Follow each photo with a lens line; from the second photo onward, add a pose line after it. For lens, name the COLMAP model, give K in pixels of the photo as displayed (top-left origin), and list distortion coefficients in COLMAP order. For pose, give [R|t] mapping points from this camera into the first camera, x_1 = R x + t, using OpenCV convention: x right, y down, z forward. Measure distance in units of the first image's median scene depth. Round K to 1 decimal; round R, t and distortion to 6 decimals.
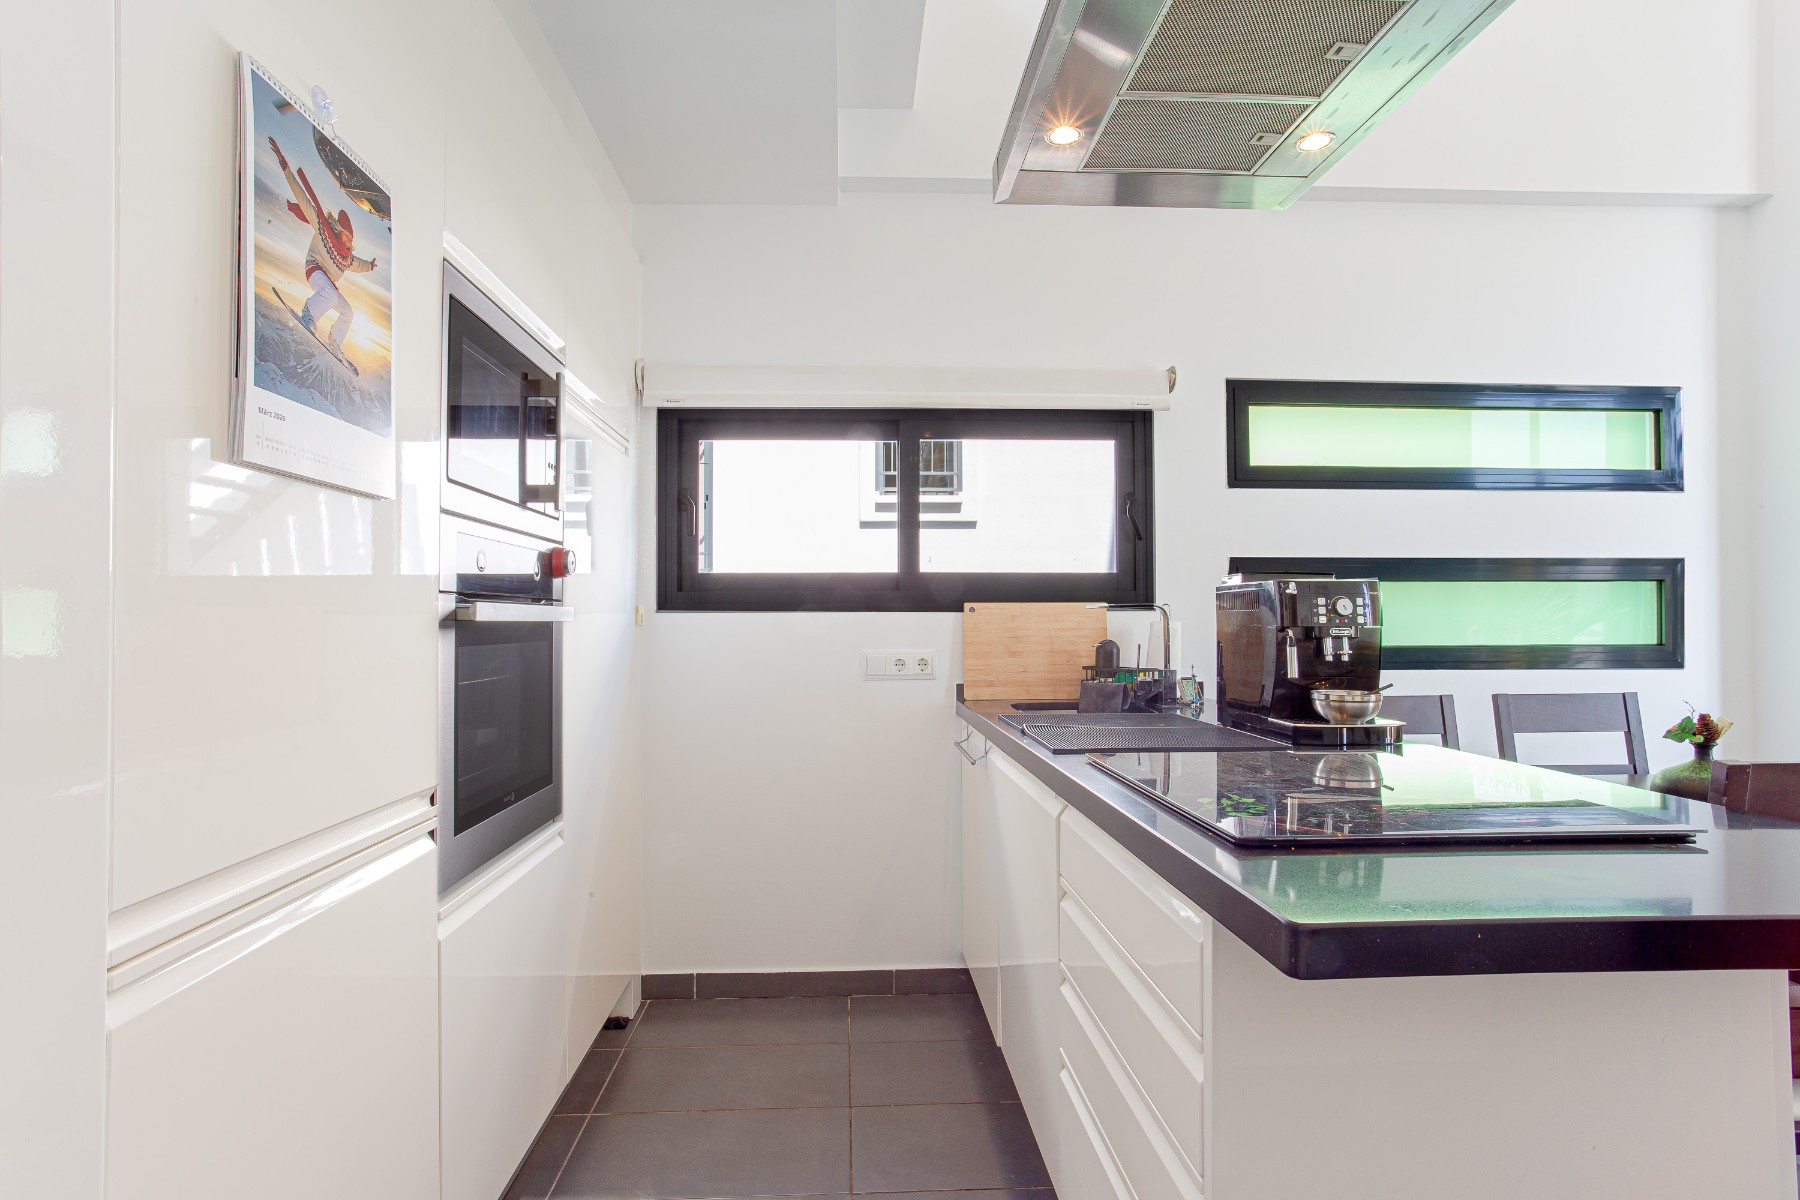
lens RADIAL K [[882.8, 0, 893.9], [0, 882.8, 609.5], [0, 0, 1]] dist [-0.028671, 0.013429]
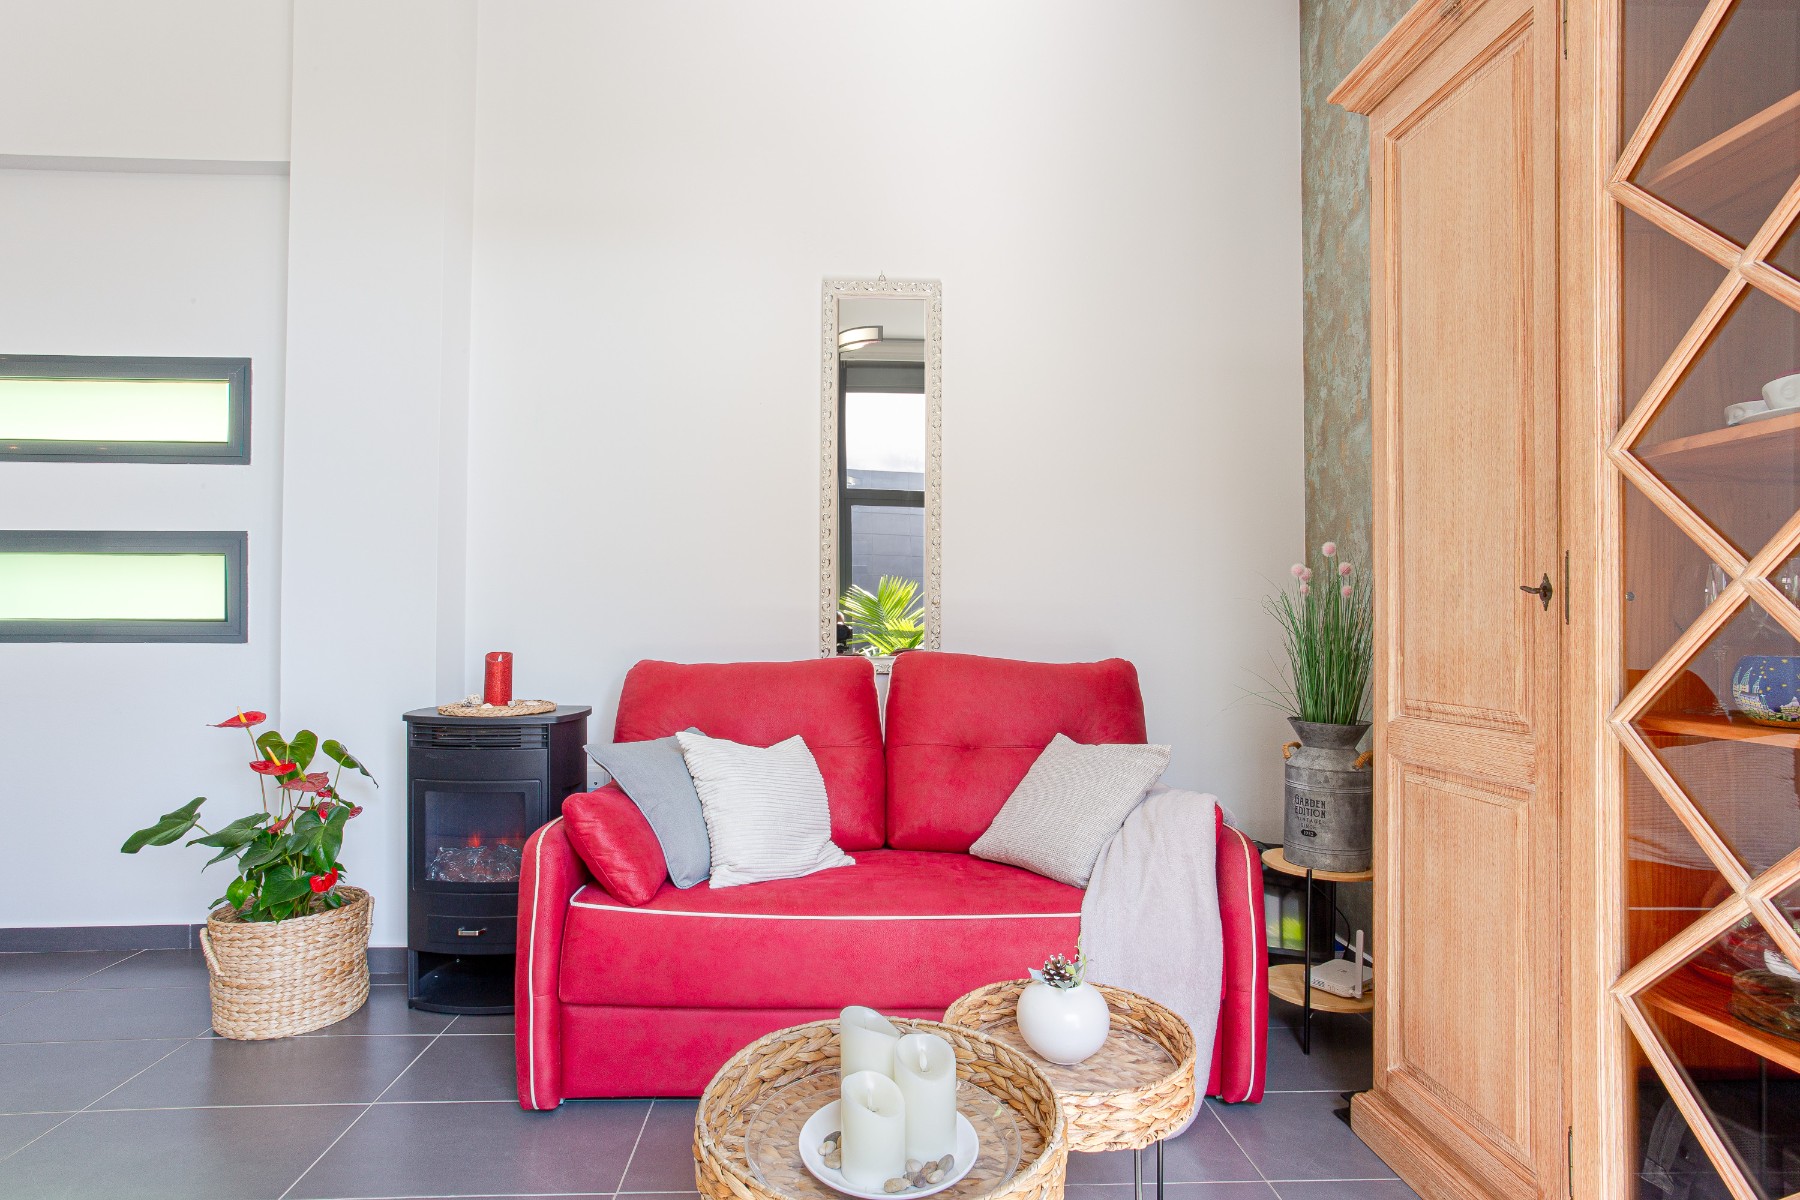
lens RADIAL K [[882.8, 0, 867.9], [0, 882.8, 627.6], [0, 0, 1]] dist [-0.028671, 0.013429]
pose [[0.999812, 0.010043, -0.016556, 1.907855], [-0.009951, 0.999934, 0.005663, 0.043376], [0.016612, -0.005497, 0.999847, 0.034055]]
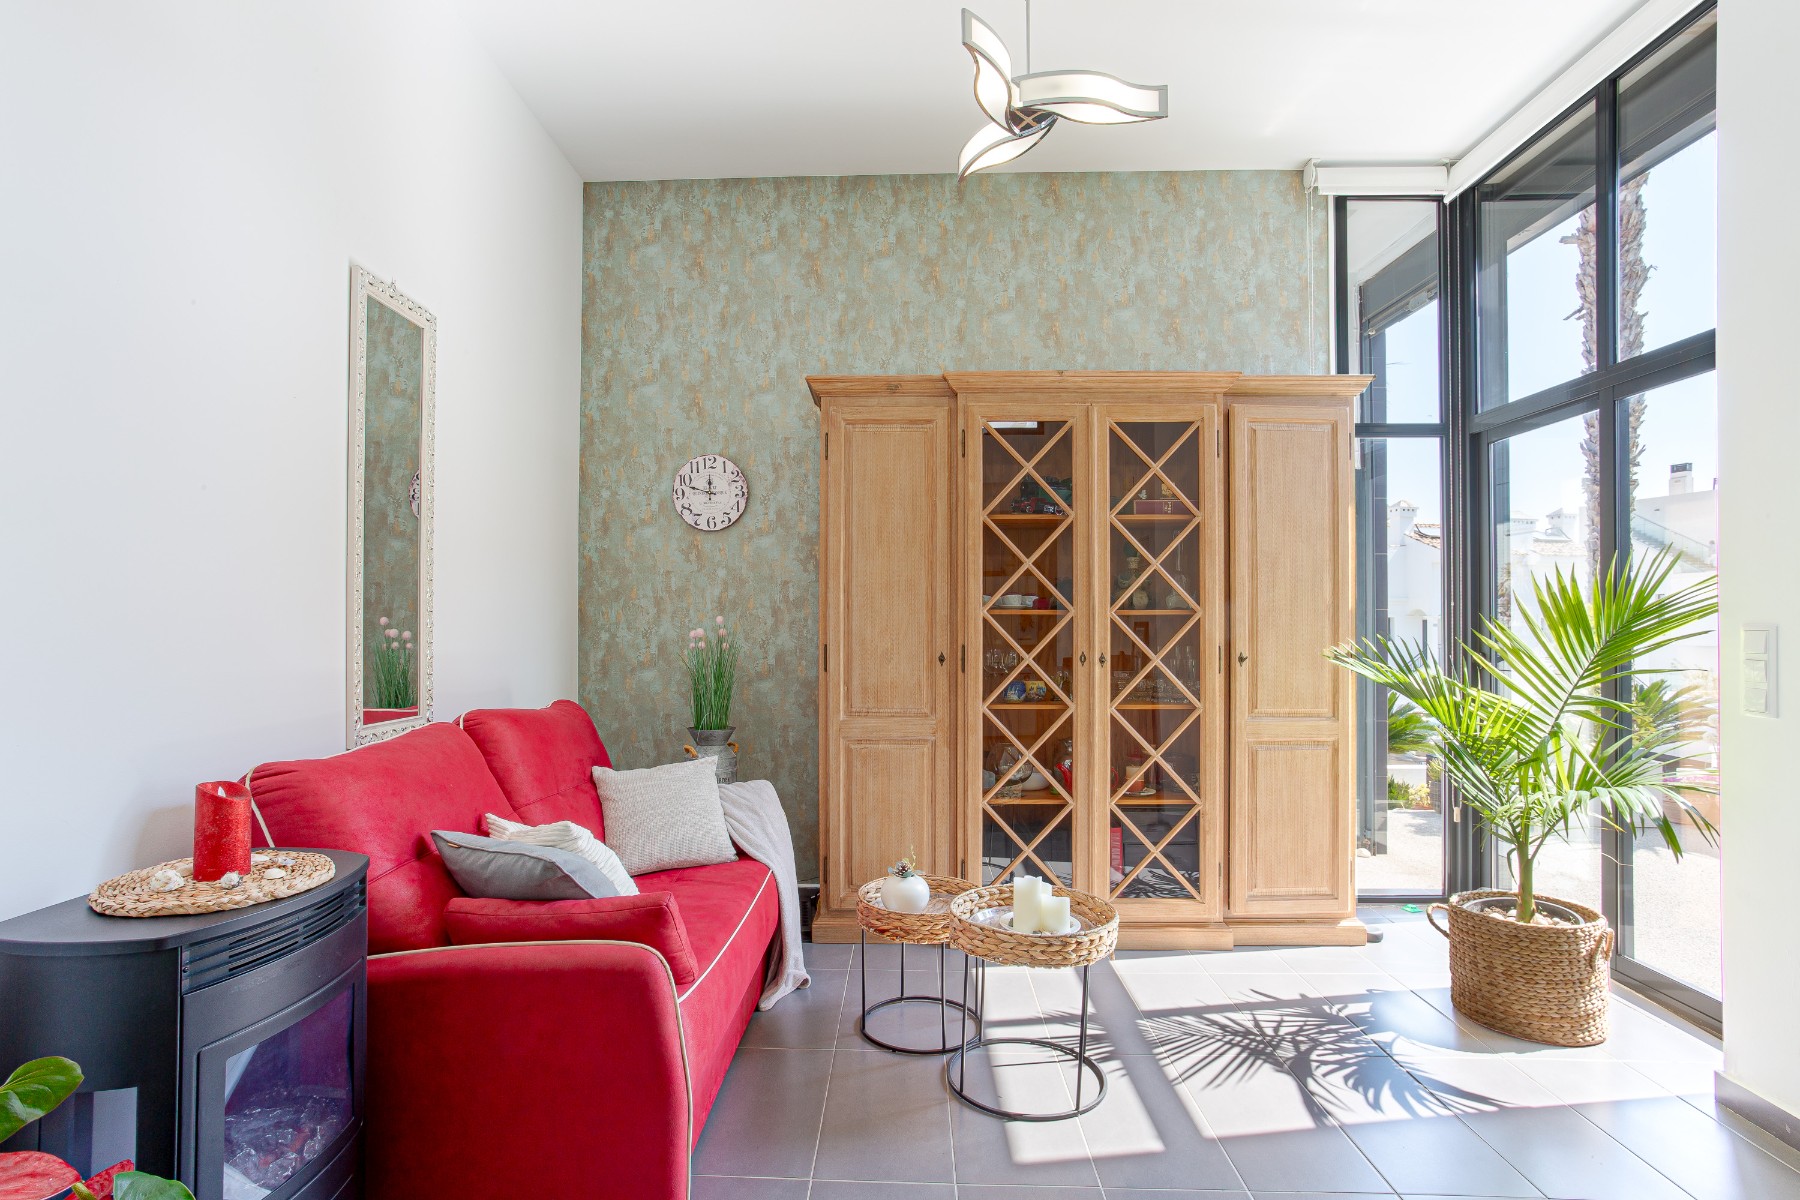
lens RADIAL K [[882.8, 0, 880.6], [0, 882.8, 599.6], [0, 0, 1]] dist [-0.028671, 0.013429]
pose [[0.093321, 0.033787, 0.995063, 0.928353], [-0.013654, 0.999373, -0.032653, -0.027356], [-0.995542, -0.010540, 0.093724, 0.555098]]
